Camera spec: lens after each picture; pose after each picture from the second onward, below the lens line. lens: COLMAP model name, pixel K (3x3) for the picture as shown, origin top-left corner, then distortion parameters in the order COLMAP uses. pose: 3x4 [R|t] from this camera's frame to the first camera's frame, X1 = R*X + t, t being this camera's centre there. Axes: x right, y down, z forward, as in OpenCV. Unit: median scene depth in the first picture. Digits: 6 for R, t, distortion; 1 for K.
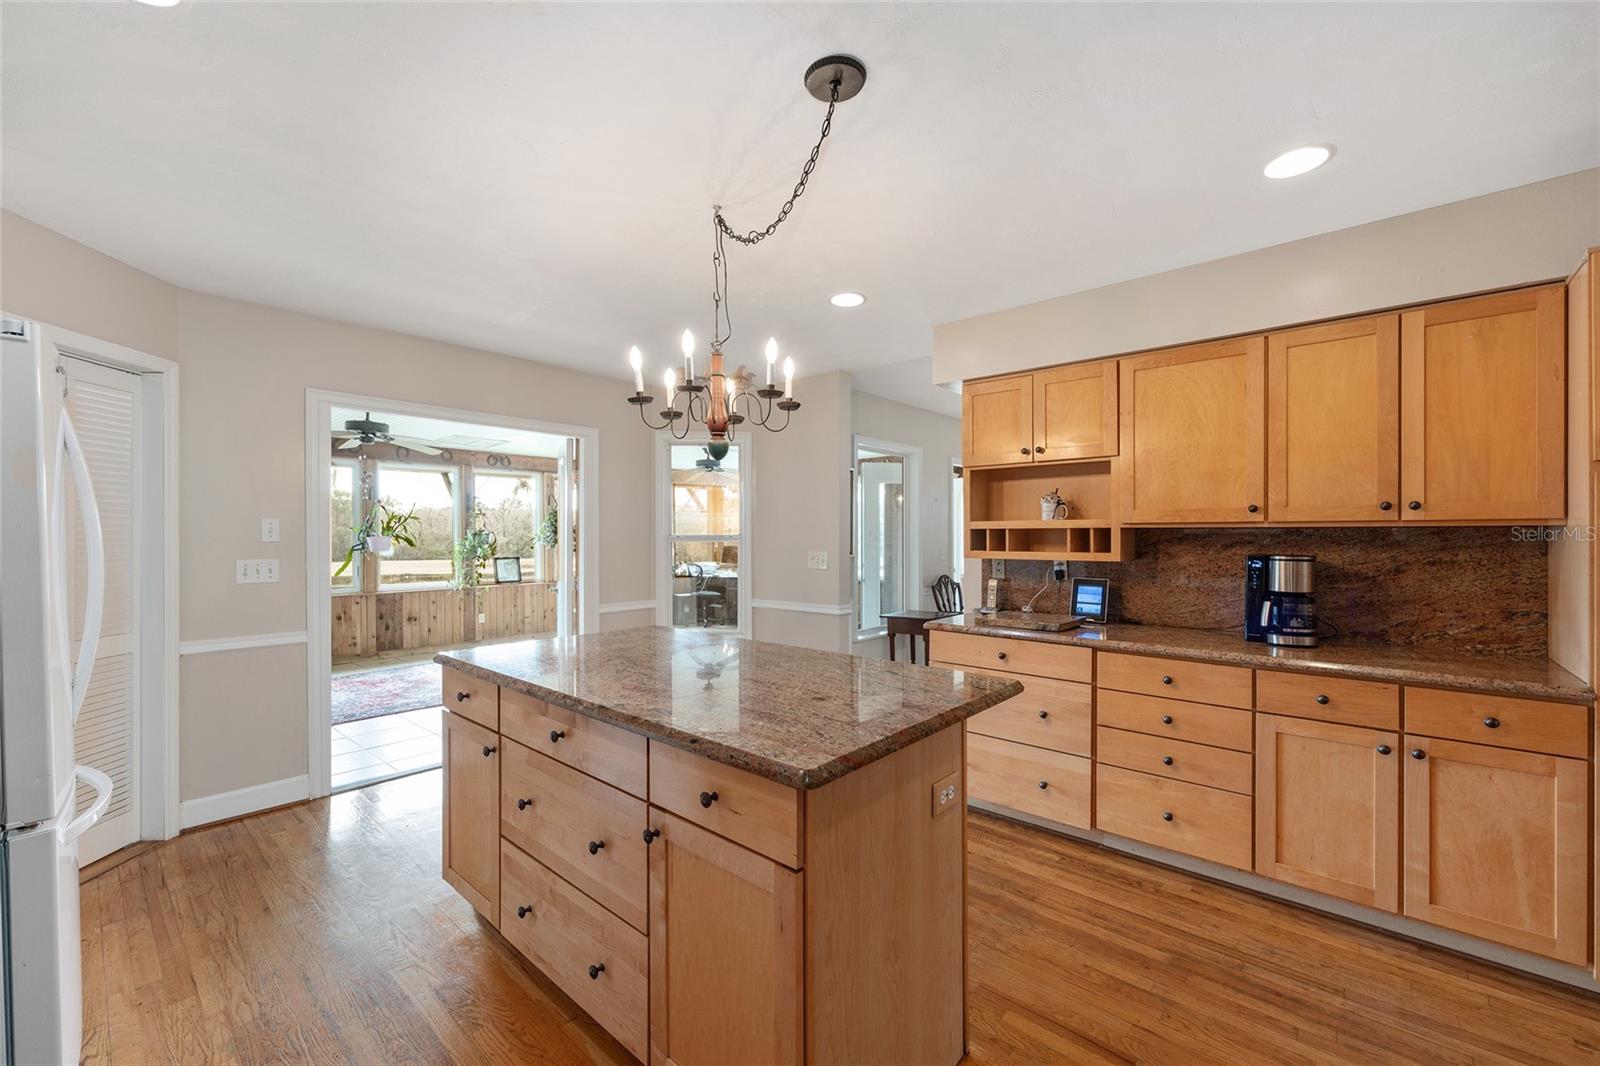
lens RADIAL K [[643.1, 0, 802.2], [0, 643.1, 535.9], [0, 0, 1]] dist [-0.001222, 0.000579]
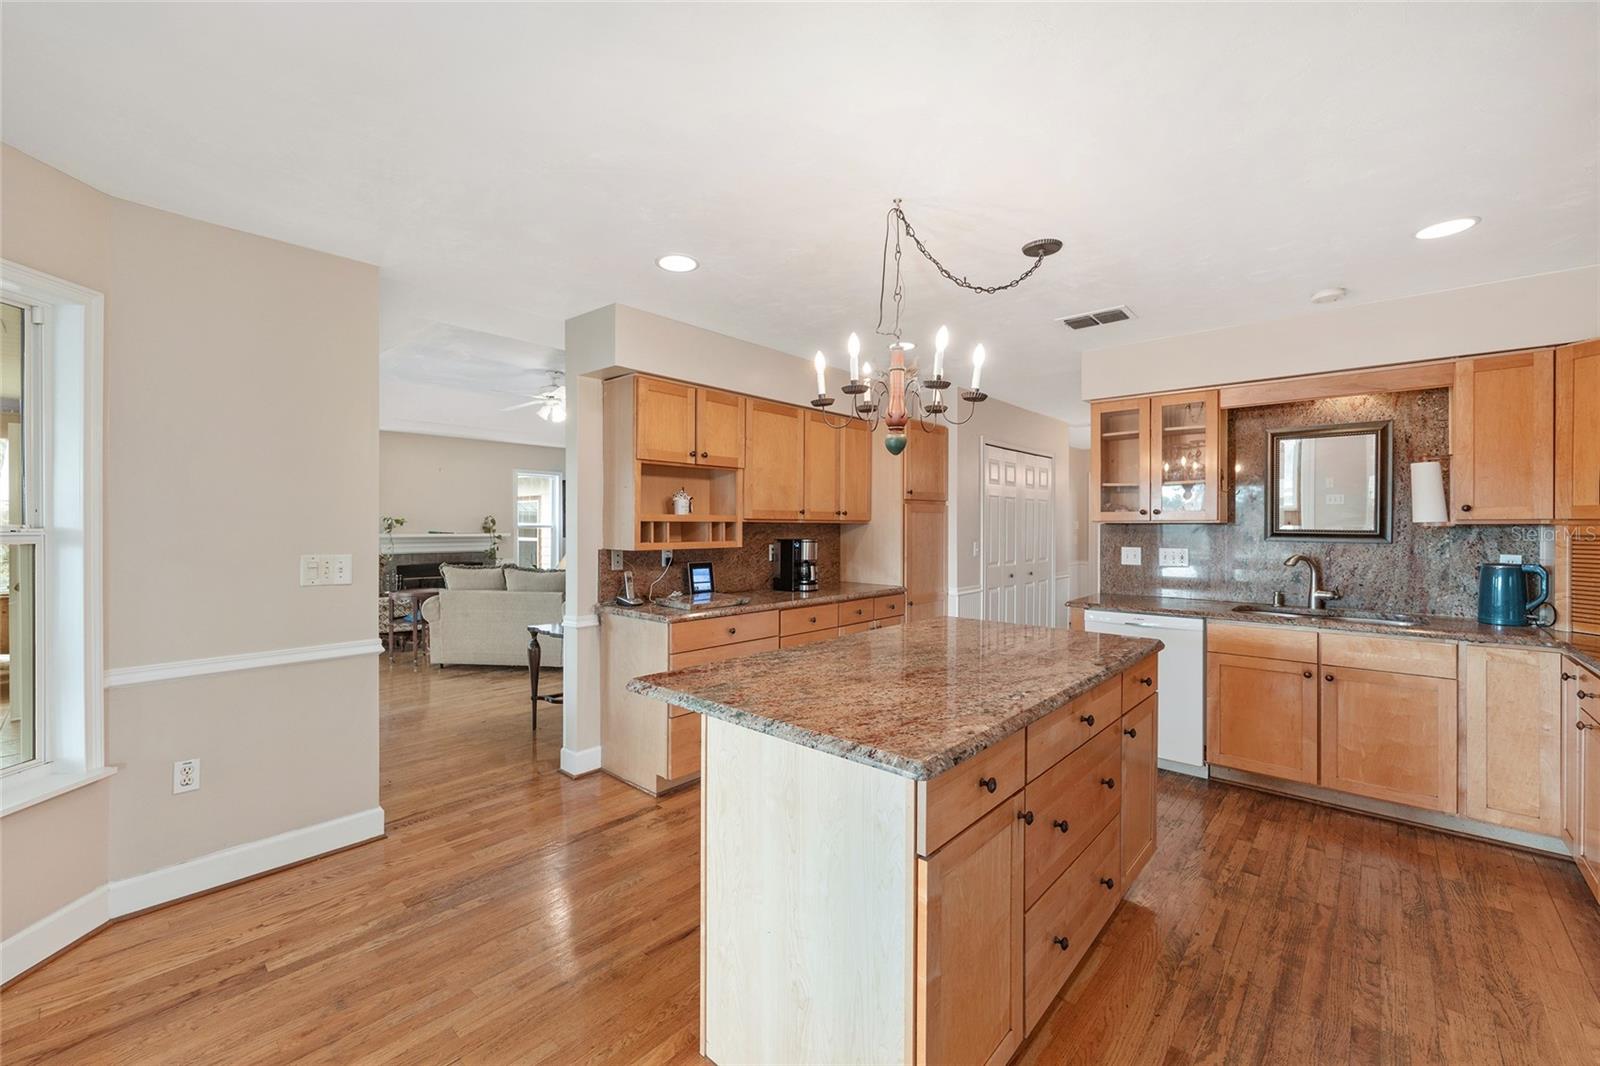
lens RADIAL K [[643.1, 0, 806.5], [0, 643.1, 526.4], [0, 0, 1]] dist [-0.001222, 0.000579]
pose [[0.016766, 0.004030, 0.999851, -0.341790], [0.000375, 0.999992, -0.004037, 0.000852], [-0.999859, 0.000443, 0.016765, 0.336364]]
